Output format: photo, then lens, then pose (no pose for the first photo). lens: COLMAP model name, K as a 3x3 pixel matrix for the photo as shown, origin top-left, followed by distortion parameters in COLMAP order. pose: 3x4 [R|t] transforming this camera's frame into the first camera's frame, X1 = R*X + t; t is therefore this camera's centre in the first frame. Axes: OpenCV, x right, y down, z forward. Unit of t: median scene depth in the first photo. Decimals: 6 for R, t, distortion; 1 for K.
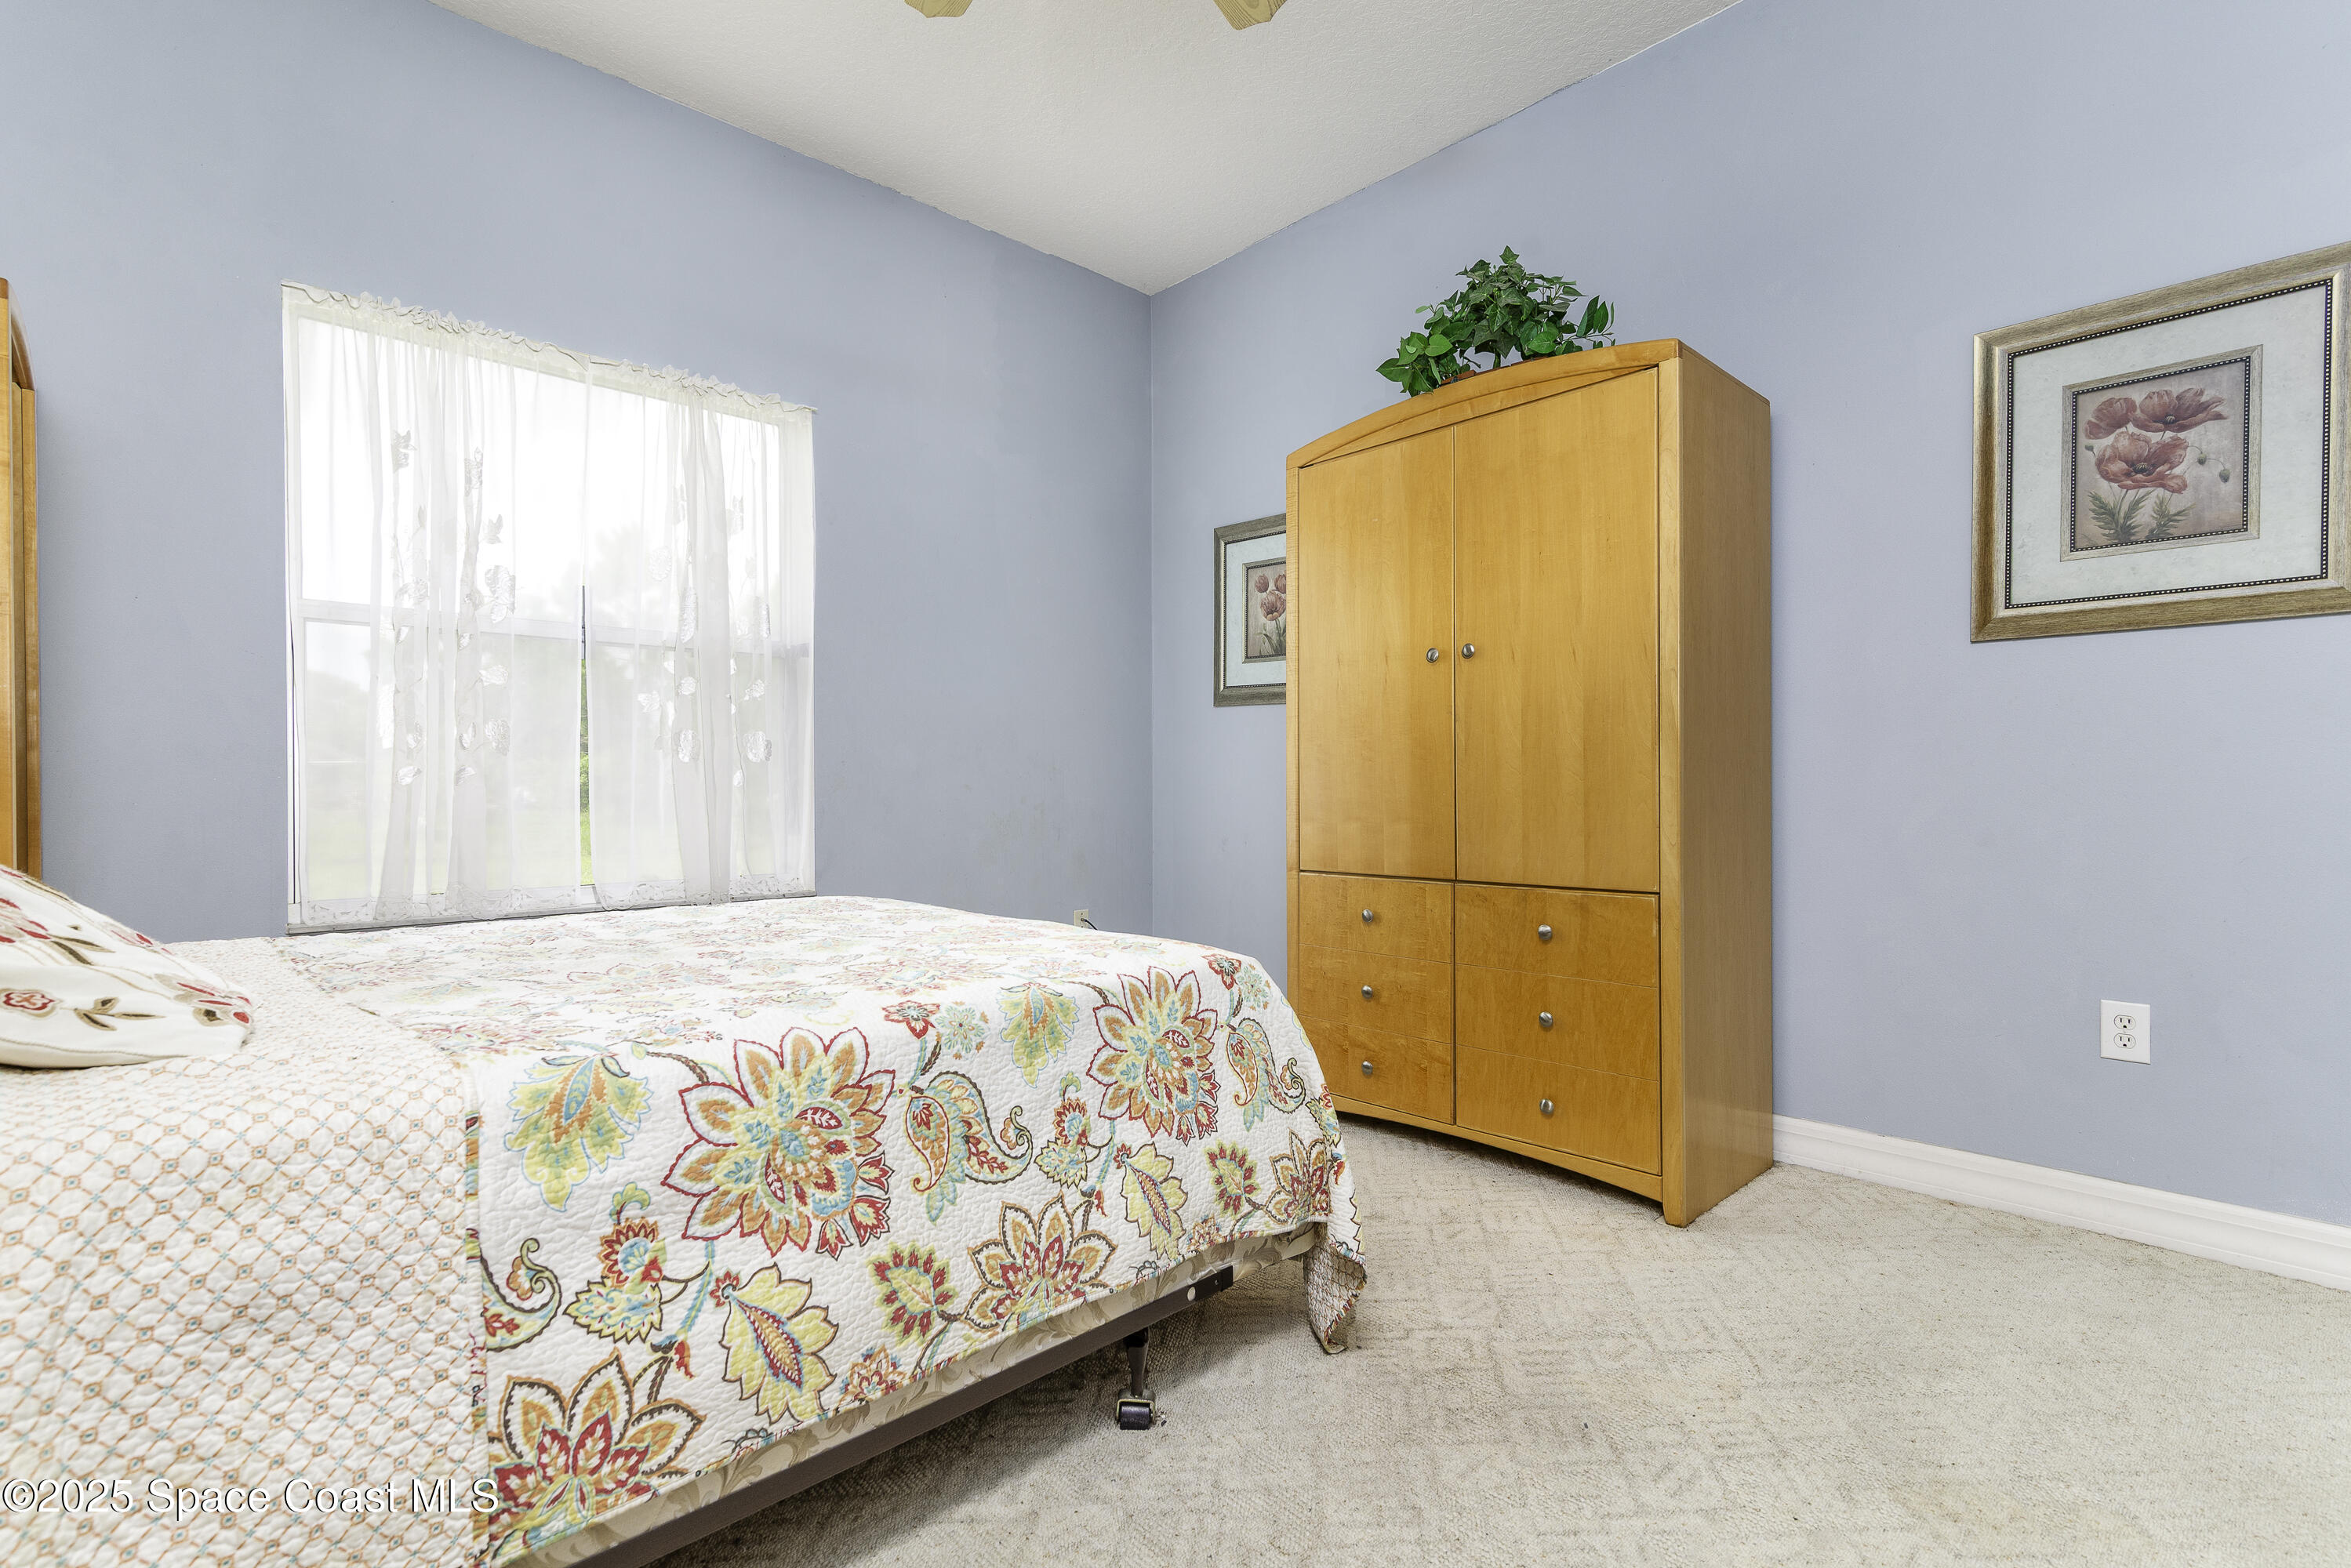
lens RADIAL K [[1082.0, 0, 1176.1], [0, 1082.0, 792.7], [0, 0, 1]] dist [0.006370, -0.001787]
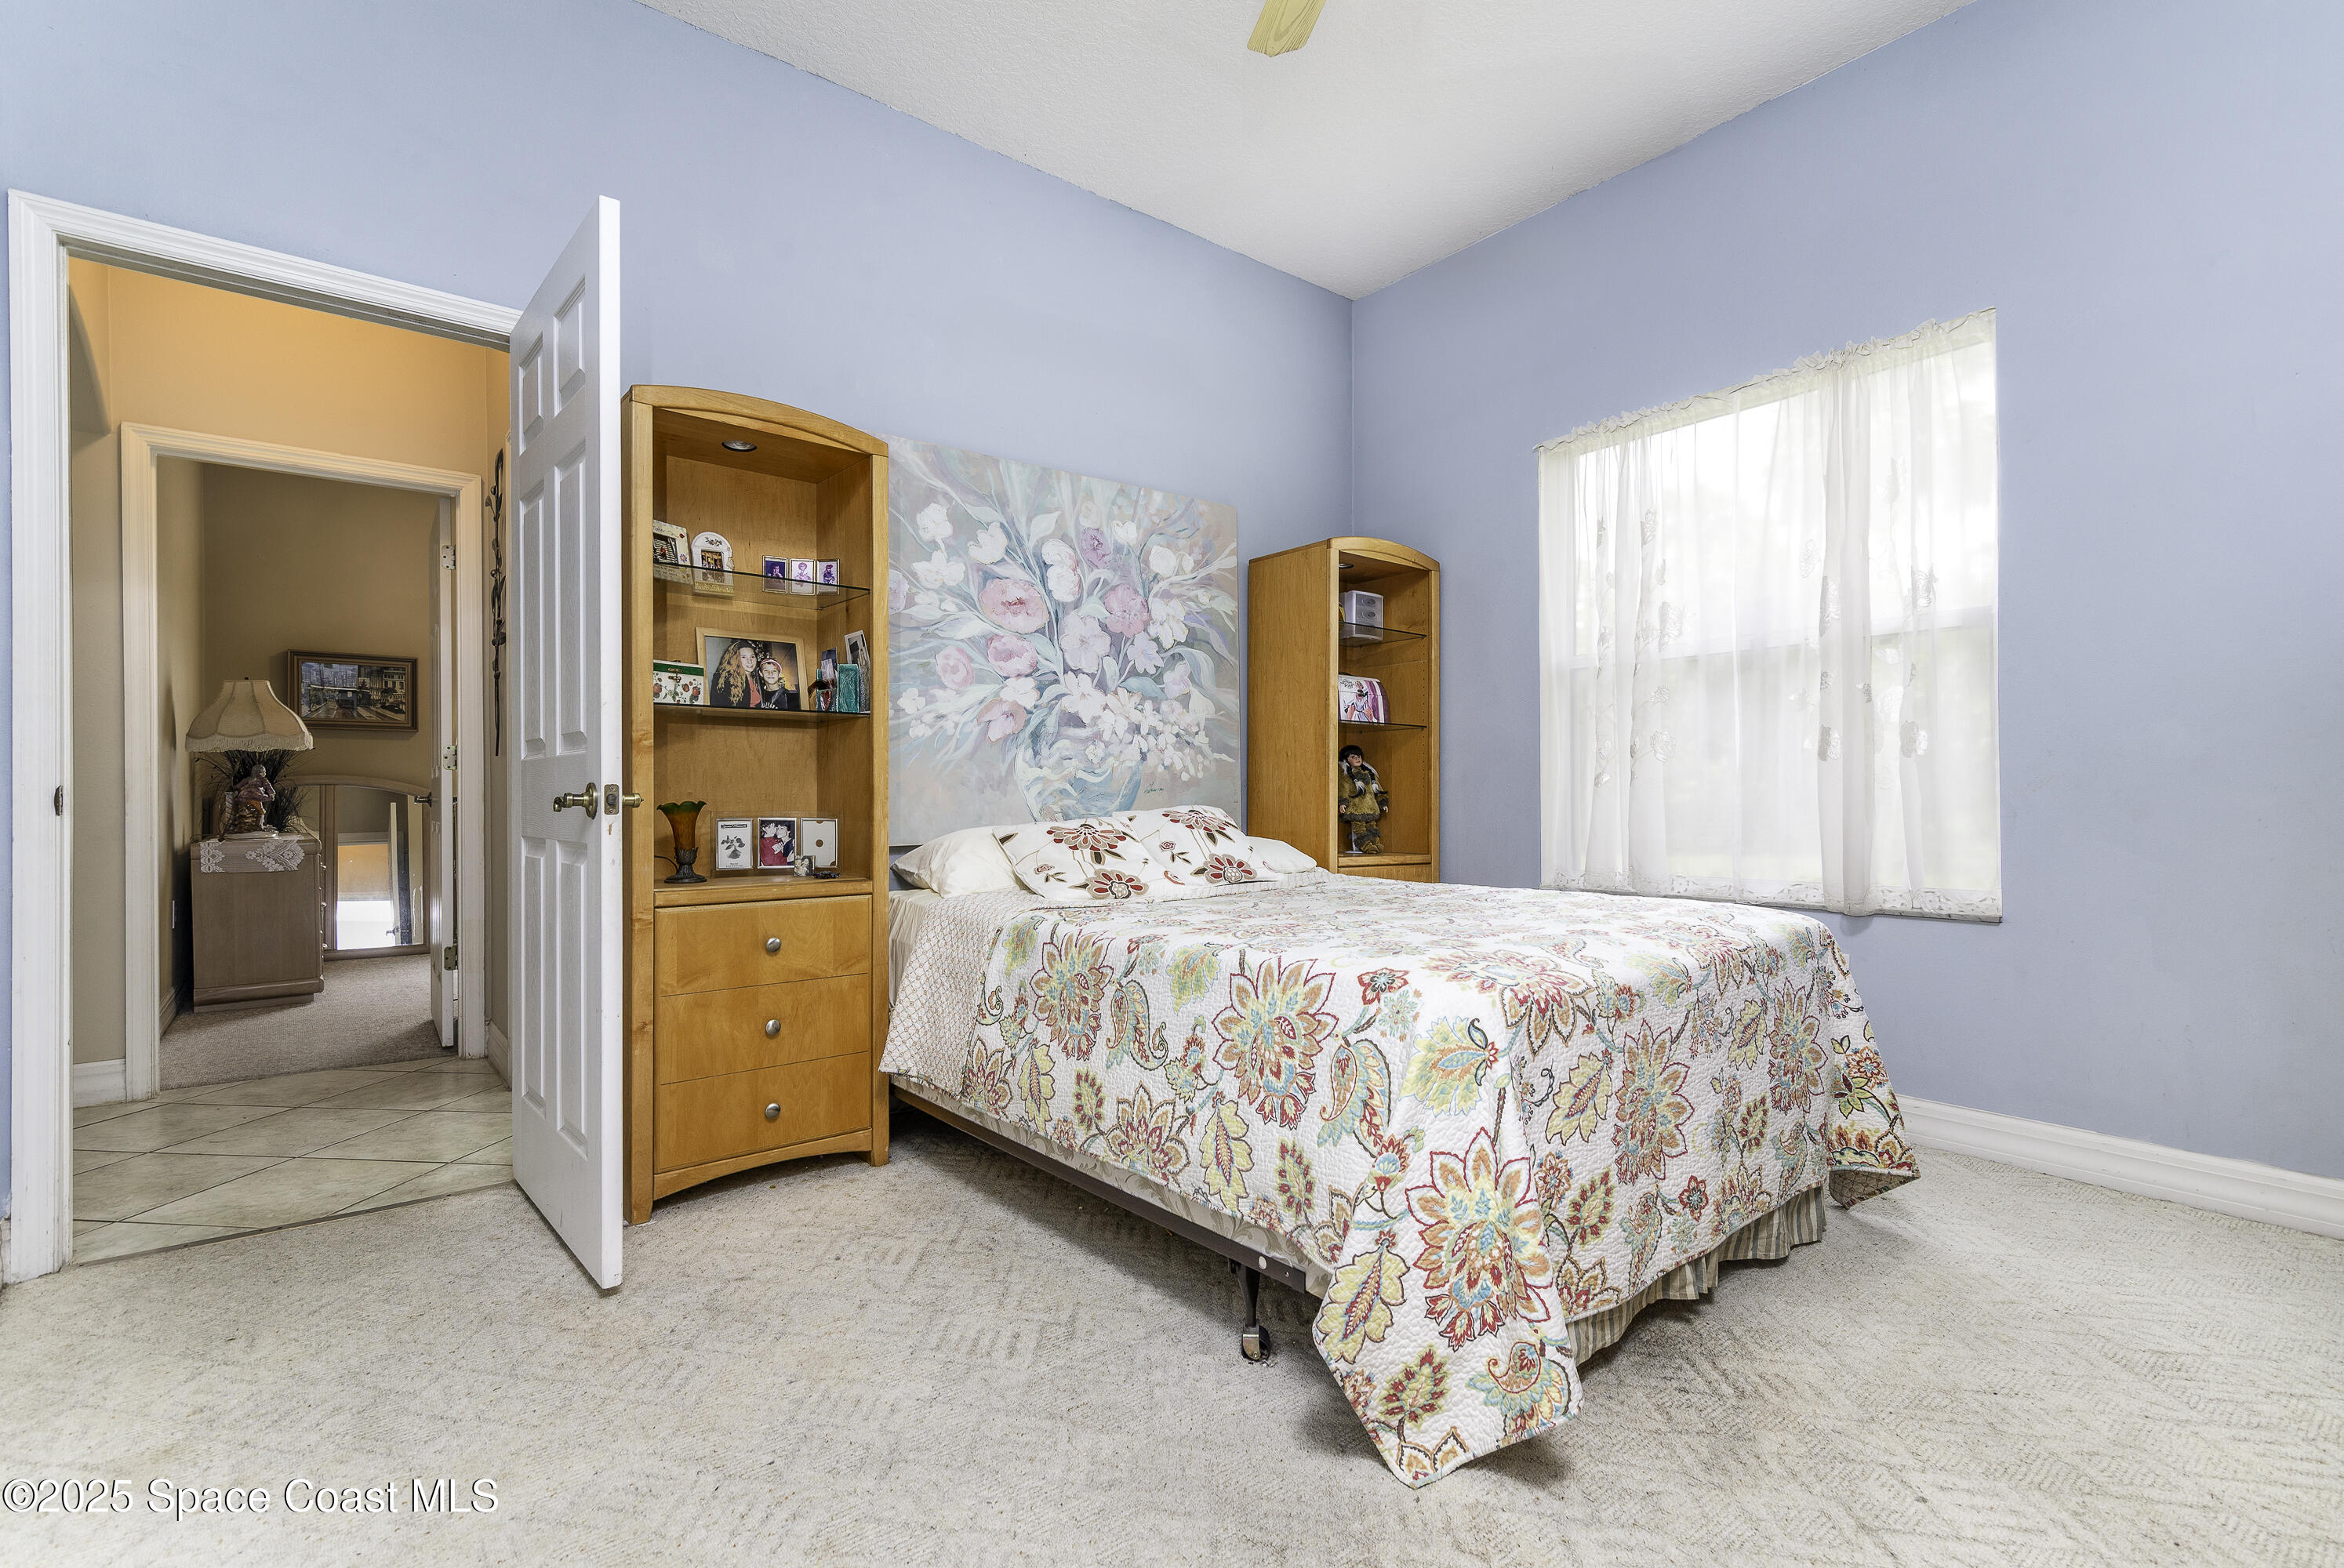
lens RADIAL K [[1078.8, 0, 1172.6], [0, 1078.8, 792.7], [0, 0, 1]] dist [0.006370, -0.001787]
pose [[-0.072830, -0.002160, -0.997342, 1.196083], [0.000838, 0.999997, -0.002227, 0.001466], [0.997344, -0.000998, -0.072828, 1.092236]]
